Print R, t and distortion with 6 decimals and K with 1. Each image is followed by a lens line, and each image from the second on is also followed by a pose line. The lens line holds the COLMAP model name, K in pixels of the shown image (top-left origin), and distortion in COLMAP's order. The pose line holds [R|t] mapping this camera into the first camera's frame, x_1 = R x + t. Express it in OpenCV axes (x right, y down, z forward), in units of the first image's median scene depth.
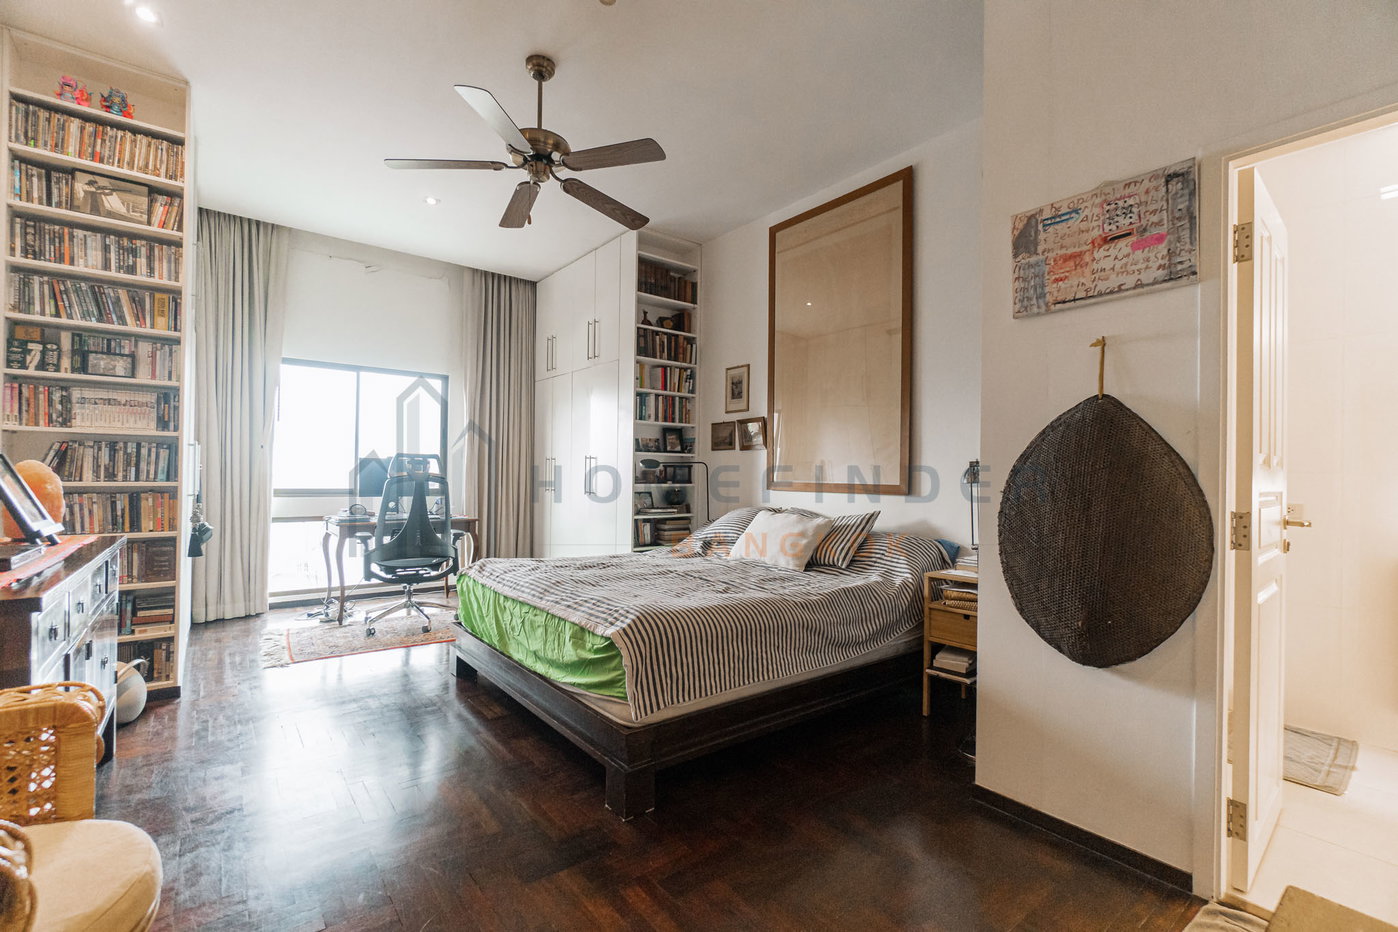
lens RADIAL K [[613.6, 0, 703.5], [0, 613.6, 467.9], [0, 0, 1]] dist [-0.002569, -0.000759]
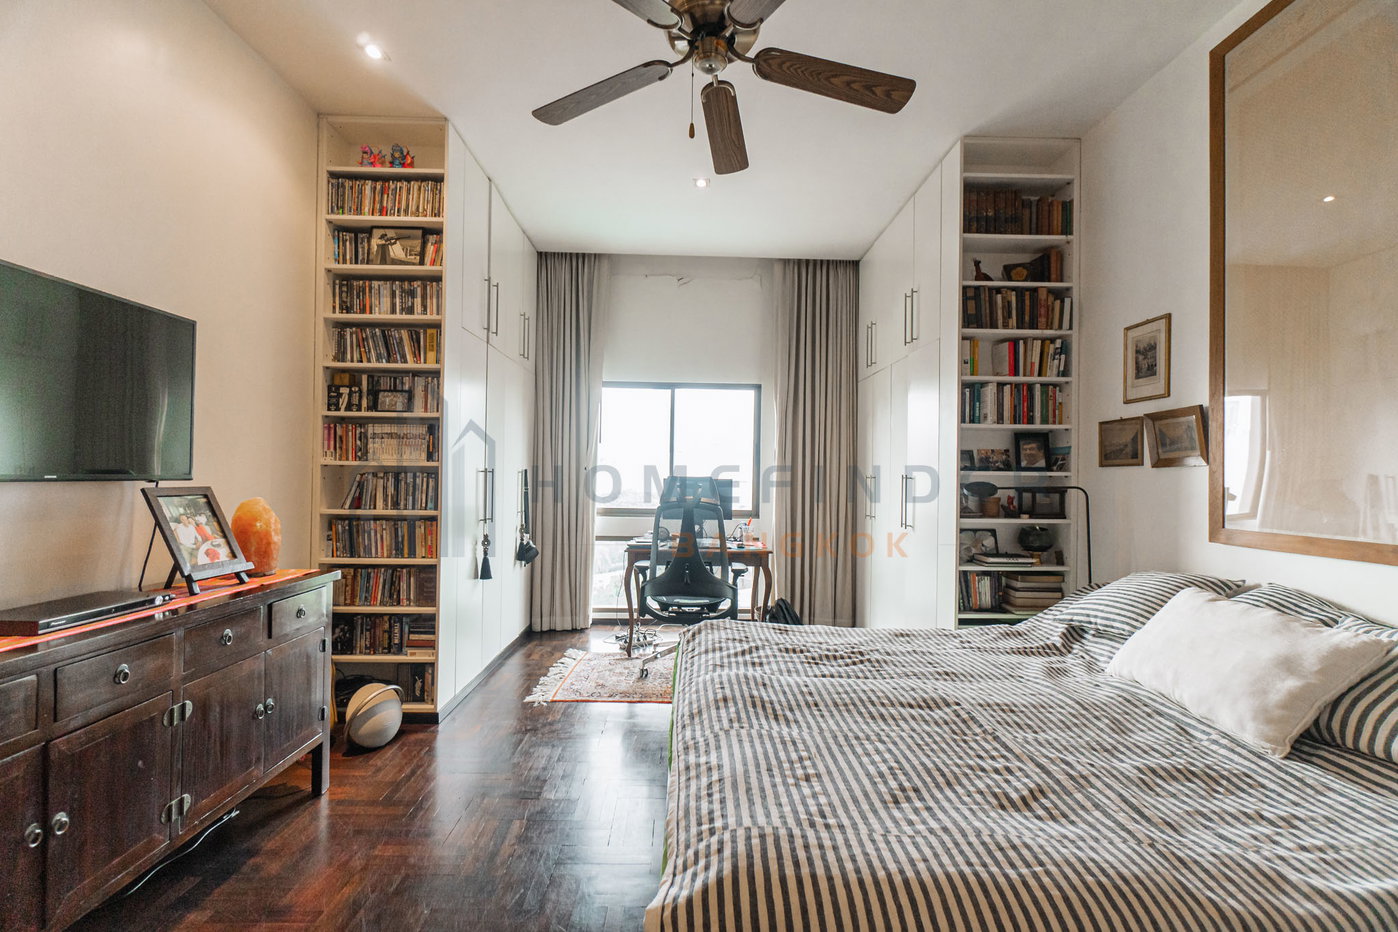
lens RADIAL K [[613.6, 0, 701.5], [0, 613.6, 469.9], [0, 0, 1]] dist [-0.002569, -0.000759]
pose [[0.796493, -0.008695, -0.604585, 0.072254], [0.004004, 0.999951, -0.009107, -0.023287], [0.604634, 0.004833, 0.796489, 0.303574]]
